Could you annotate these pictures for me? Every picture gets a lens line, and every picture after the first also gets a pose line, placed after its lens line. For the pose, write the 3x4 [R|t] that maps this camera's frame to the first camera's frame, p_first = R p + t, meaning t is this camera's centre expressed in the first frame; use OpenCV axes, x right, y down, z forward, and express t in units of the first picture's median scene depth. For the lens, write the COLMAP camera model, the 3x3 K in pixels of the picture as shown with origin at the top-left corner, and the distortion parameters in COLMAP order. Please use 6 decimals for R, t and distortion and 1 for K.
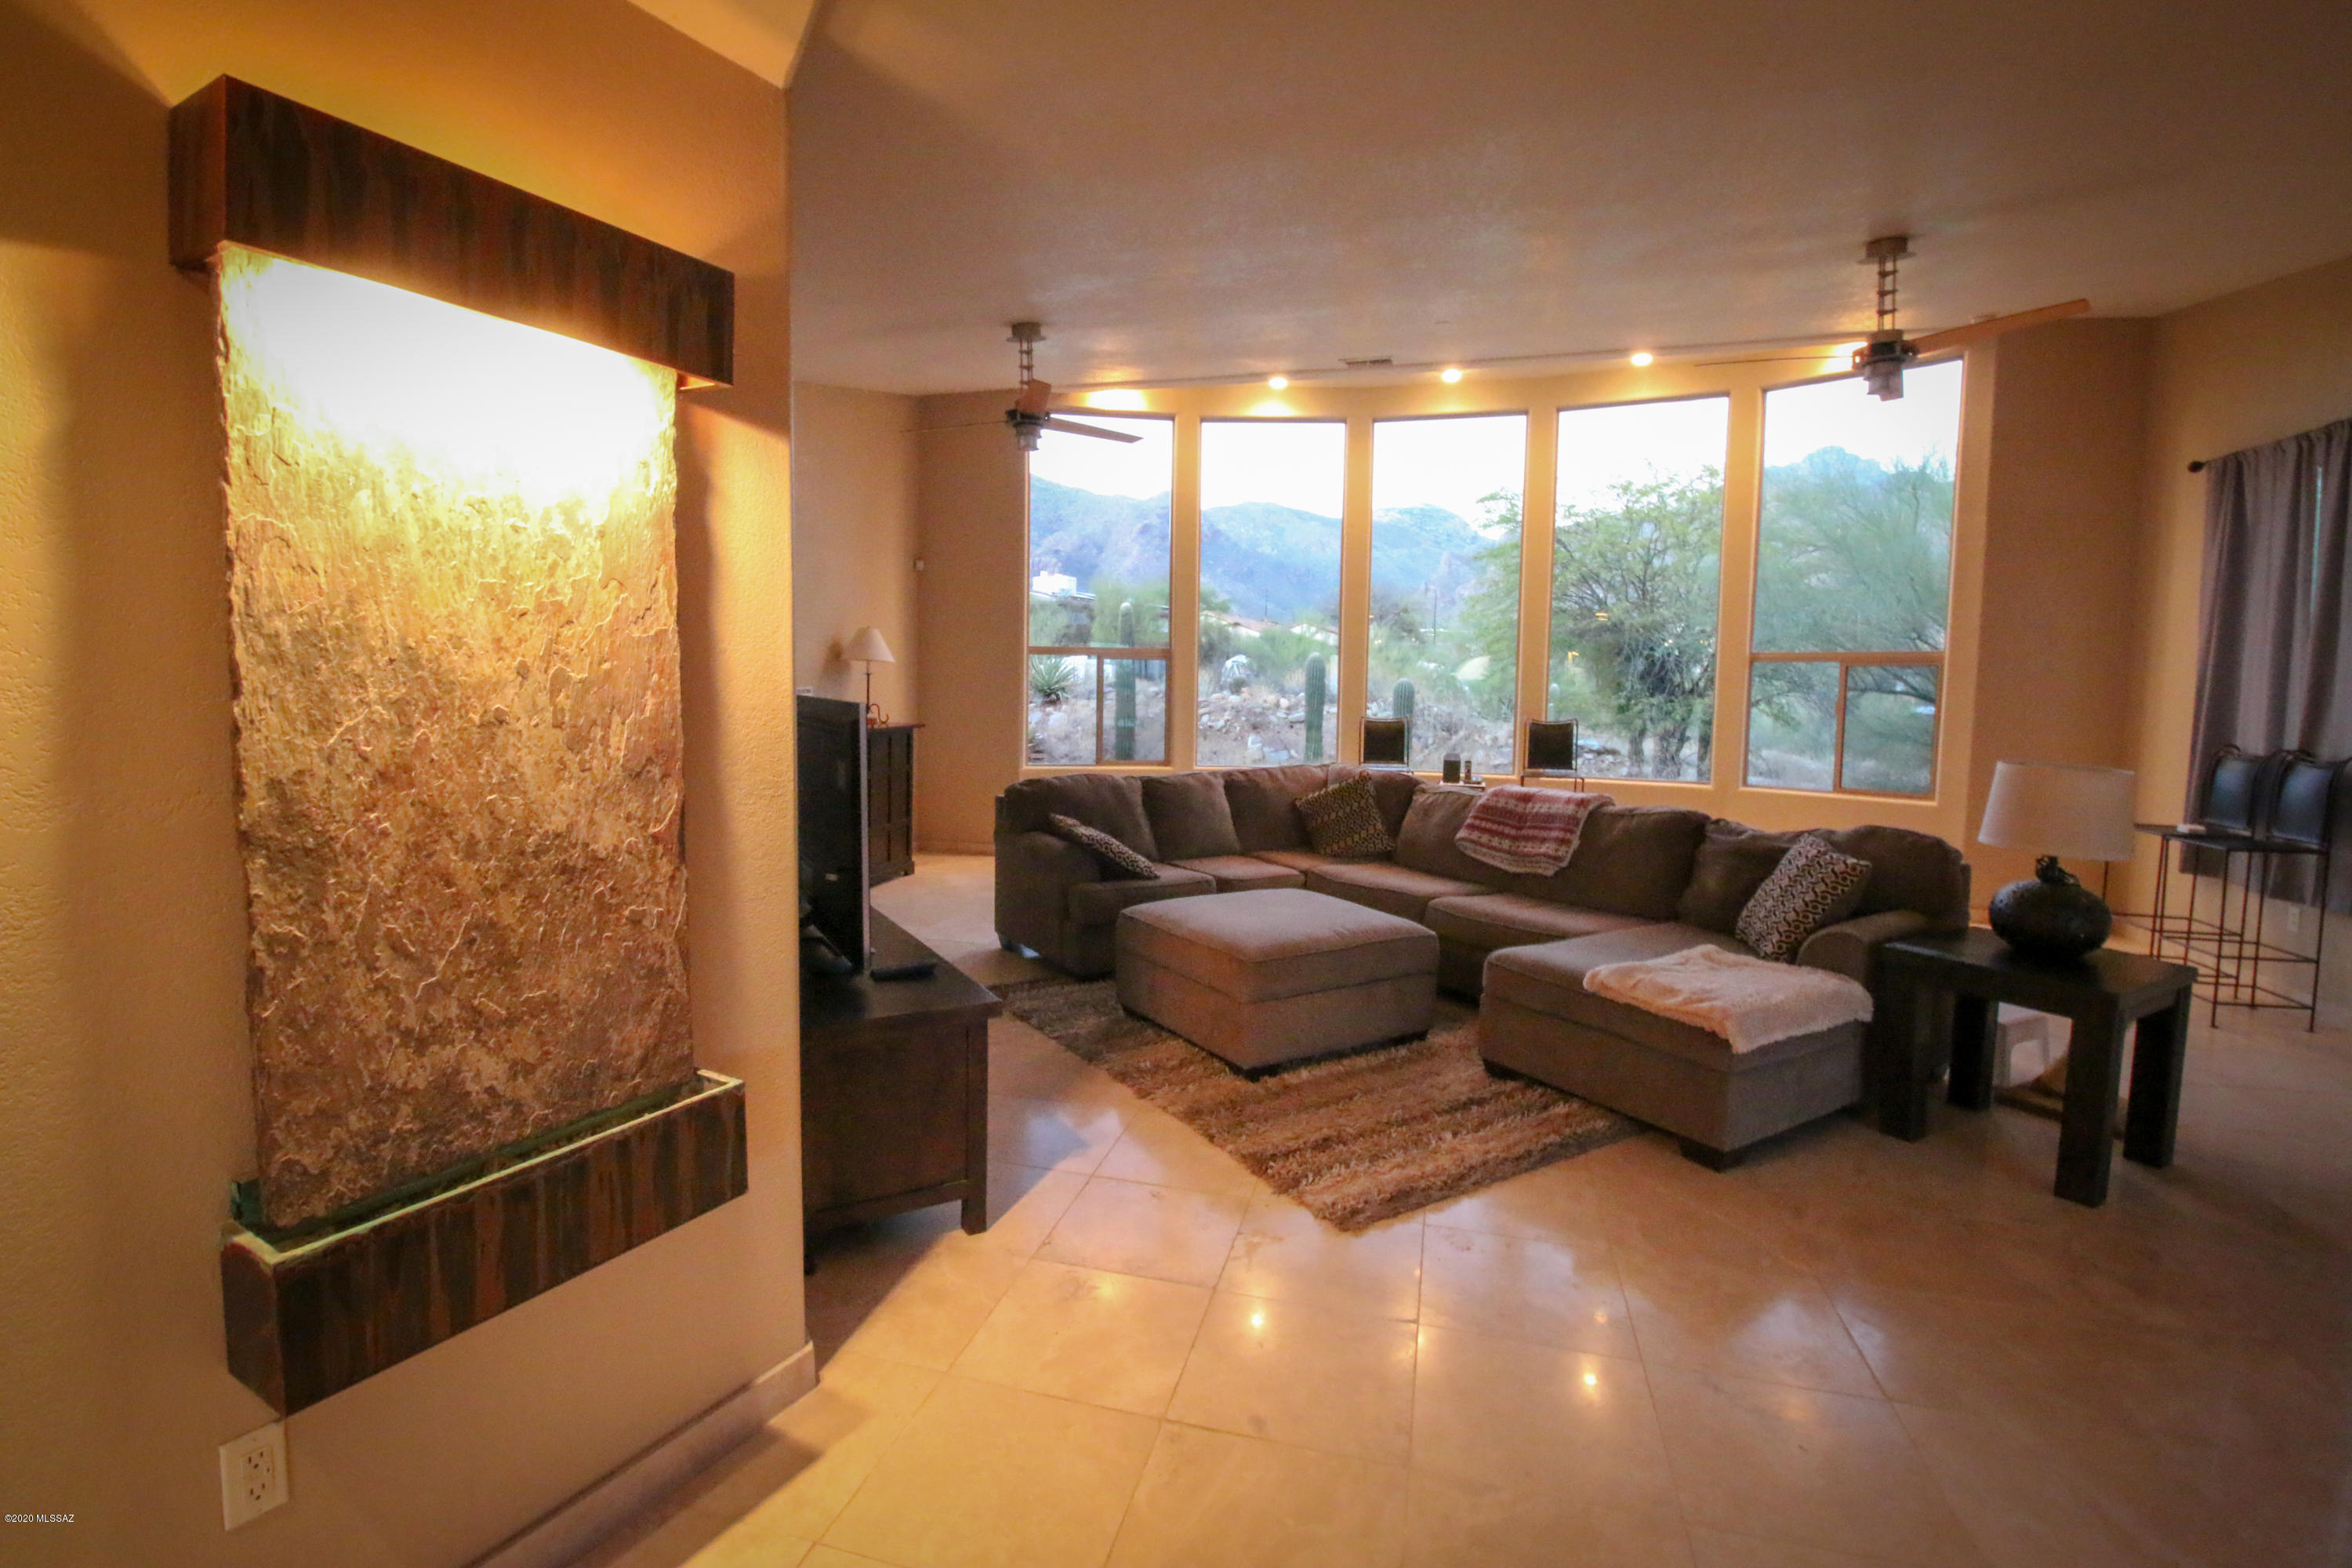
lens RADIAL K [[1083.0, 0, 1153.2], [0, 1083.0, 779.8], [0, 0, 1]] dist [-0.011495, -0.008556]
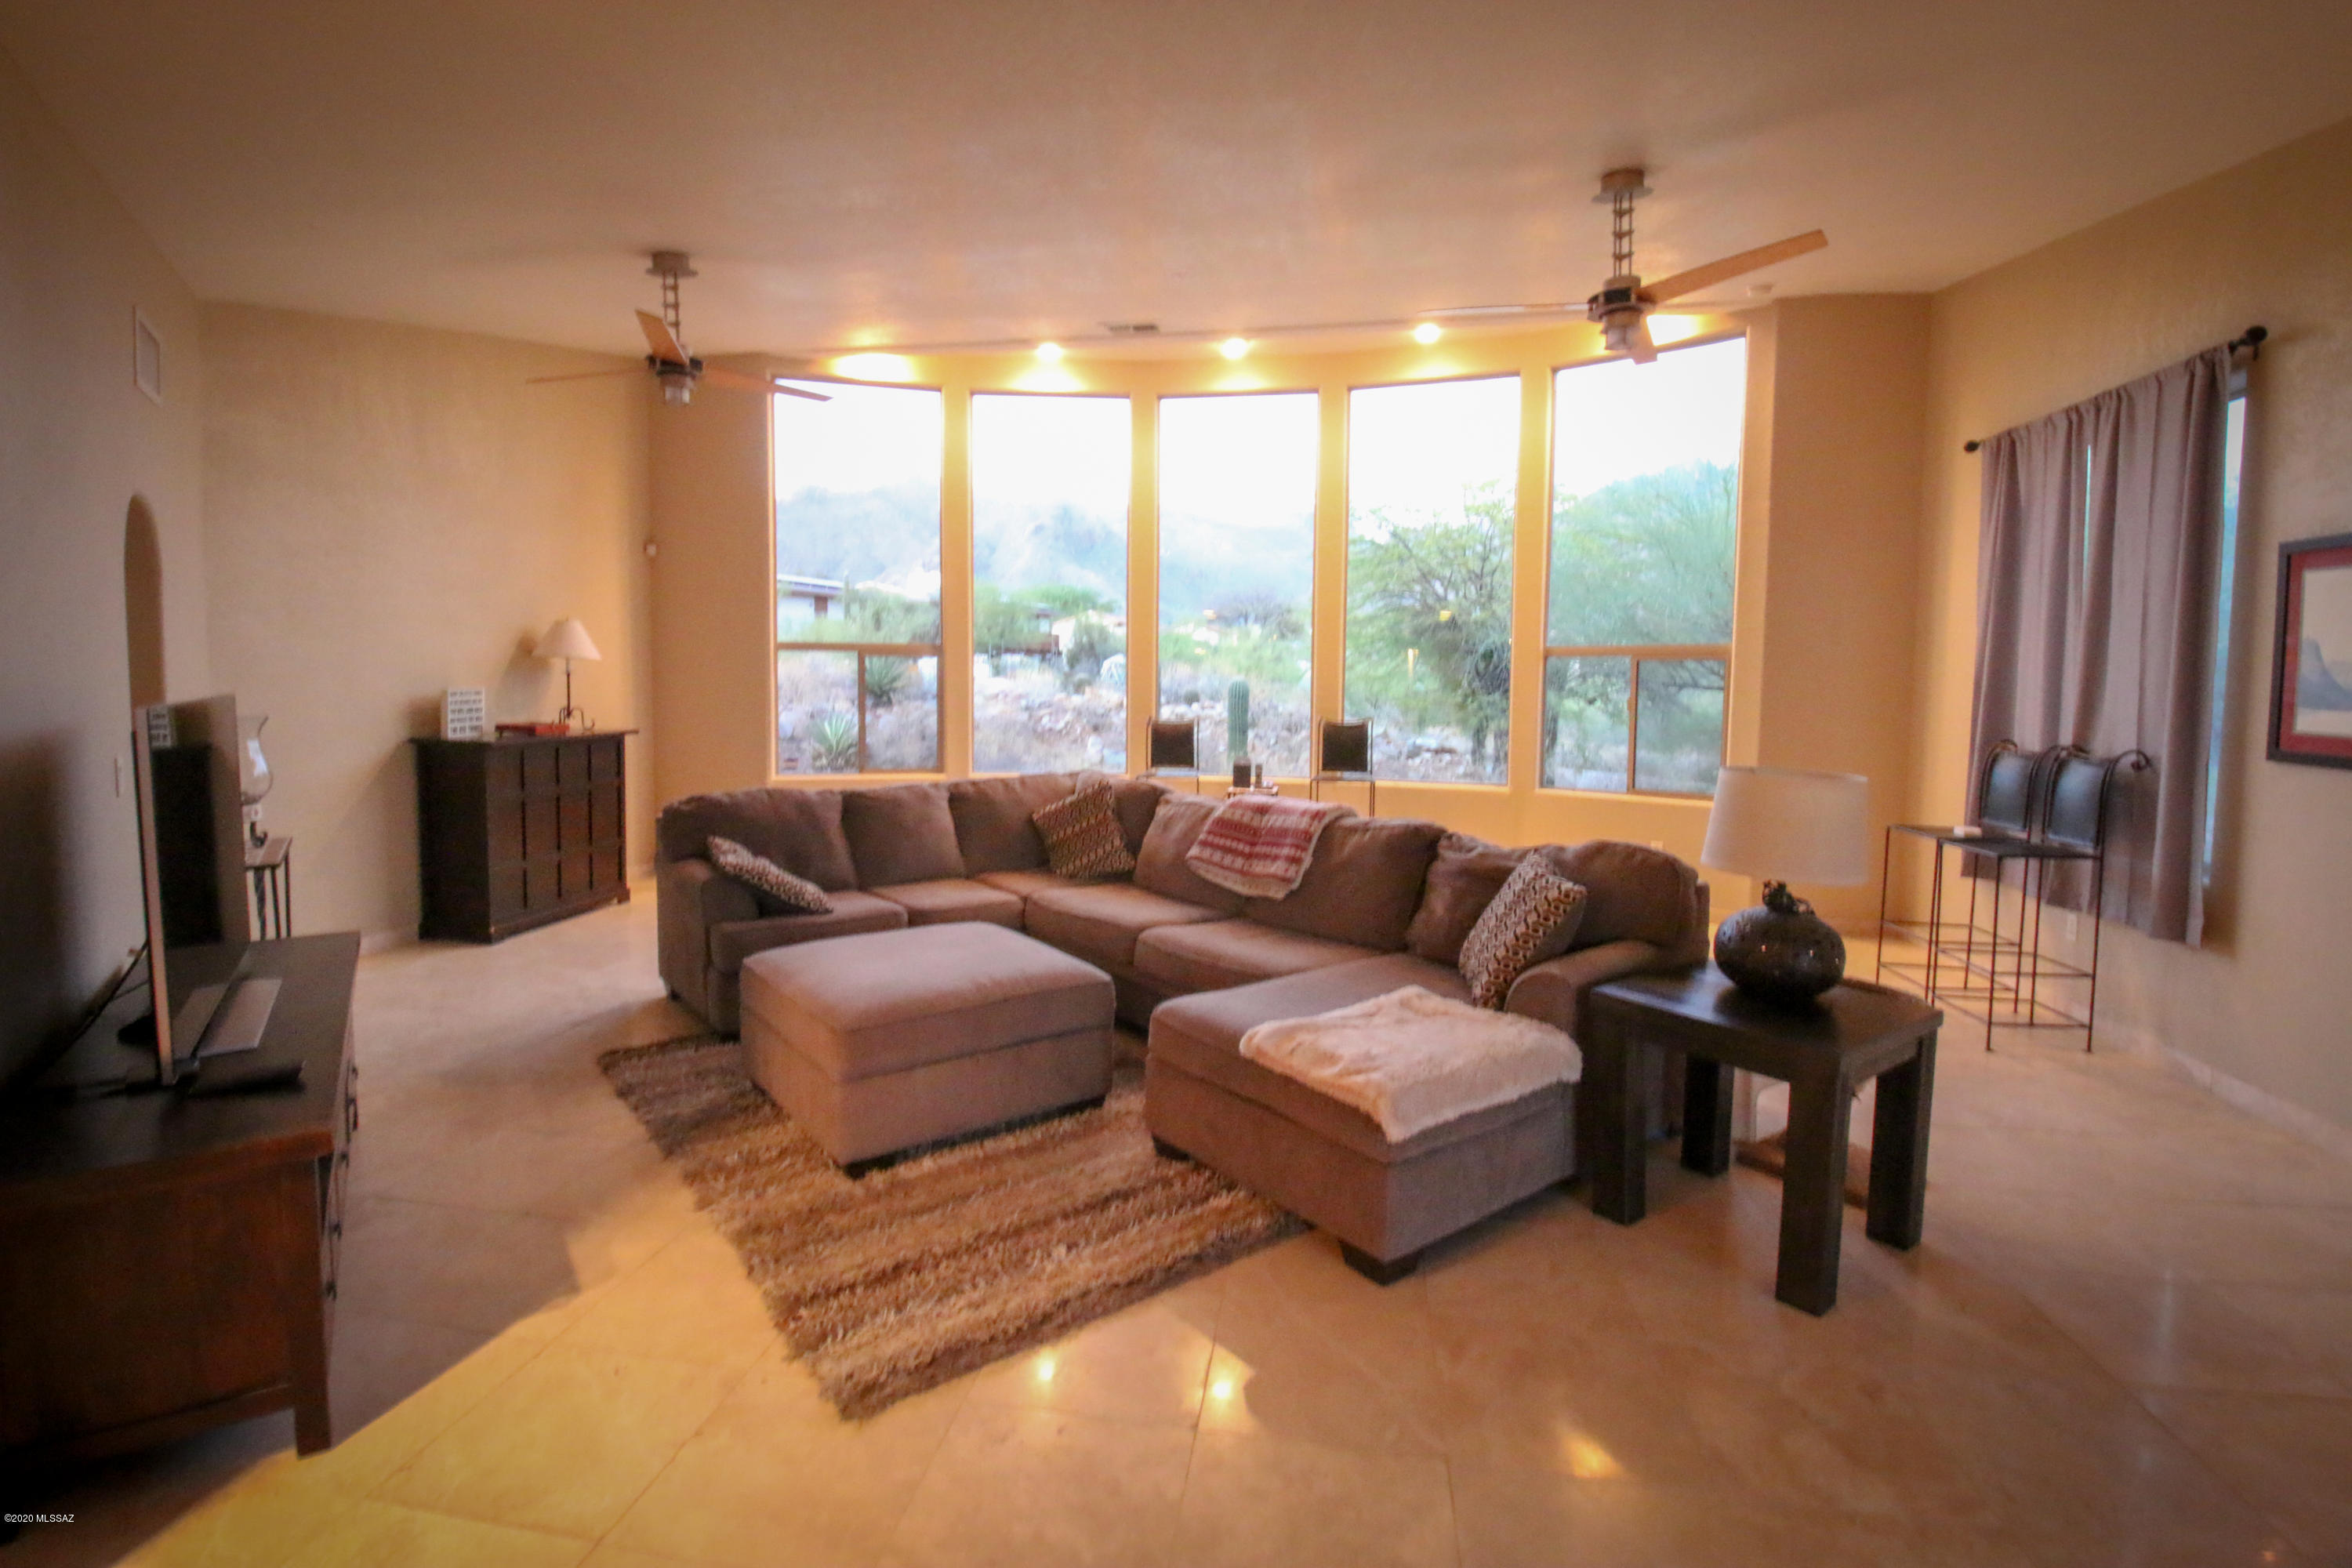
lens RADIAL K [[1083.0, 0, 1166.3], [0, 1083.0, 772.2], [0, 0, 1]] dist [-0.011495, -0.008556]
pose [[0.994546, -0.012527, 0.103540, 0.185370], [0.013307, 0.999888, -0.006836, -0.009151], [-0.103443, 0.008177, 0.994602, 0.139478]]
